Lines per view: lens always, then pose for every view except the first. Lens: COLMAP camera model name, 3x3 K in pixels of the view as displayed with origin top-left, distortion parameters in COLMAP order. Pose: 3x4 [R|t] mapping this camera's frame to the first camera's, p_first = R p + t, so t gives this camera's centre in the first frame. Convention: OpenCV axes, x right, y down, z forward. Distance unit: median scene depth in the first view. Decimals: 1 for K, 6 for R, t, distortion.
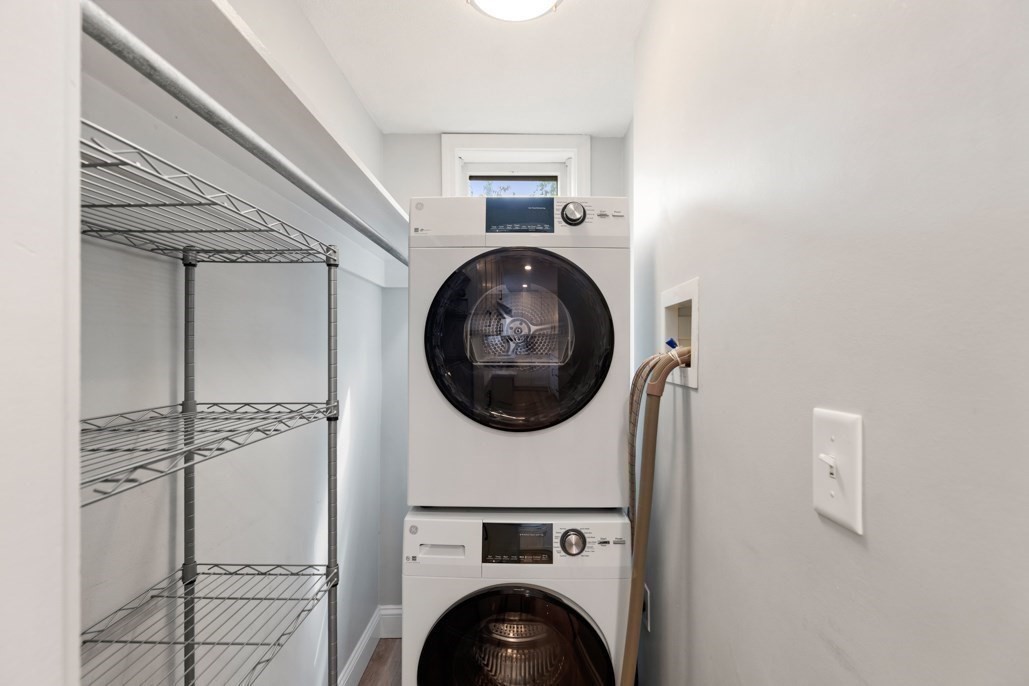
lens RADIAL K [[470.9, 0, 517.3], [0, 470.9, 345.3], [0, 0, 1]] dist [-0.002021, -0.000241]
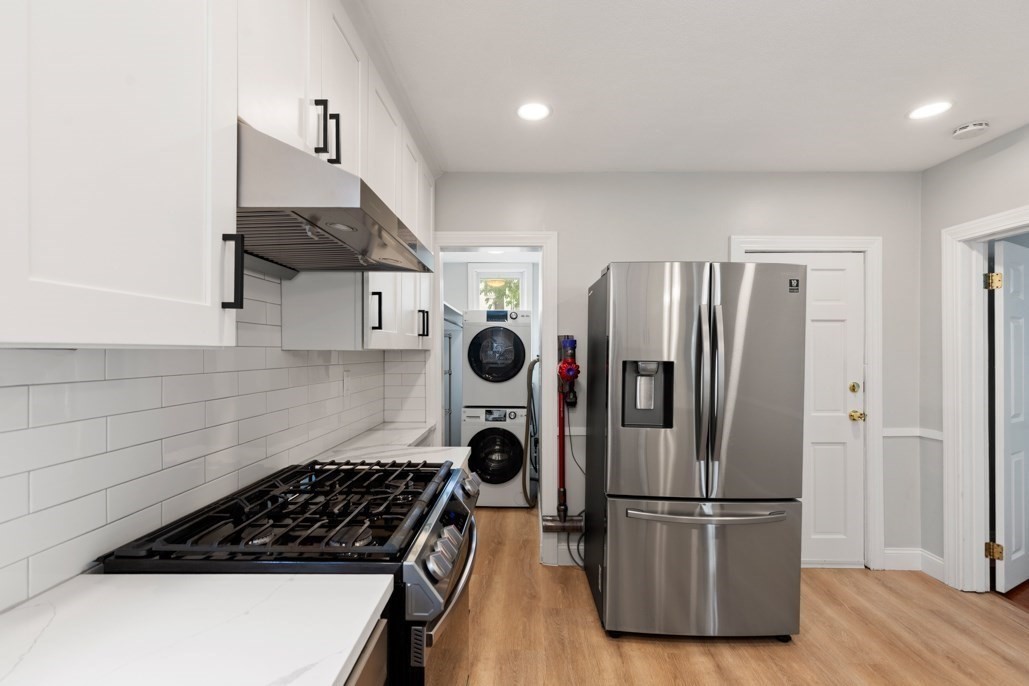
lens RADIAL K [[470.9, 0, 512.7], [0, 470.9, 348.0], [0, 0, 1]] dist [-0.002021, -0.000241]
pose [[0.999929, 0.006413, -0.010025, 0.149815], [-0.006444, 0.999975, -0.003033, -0.048501], [0.010005, 0.003098, 0.999945, -2.292275]]
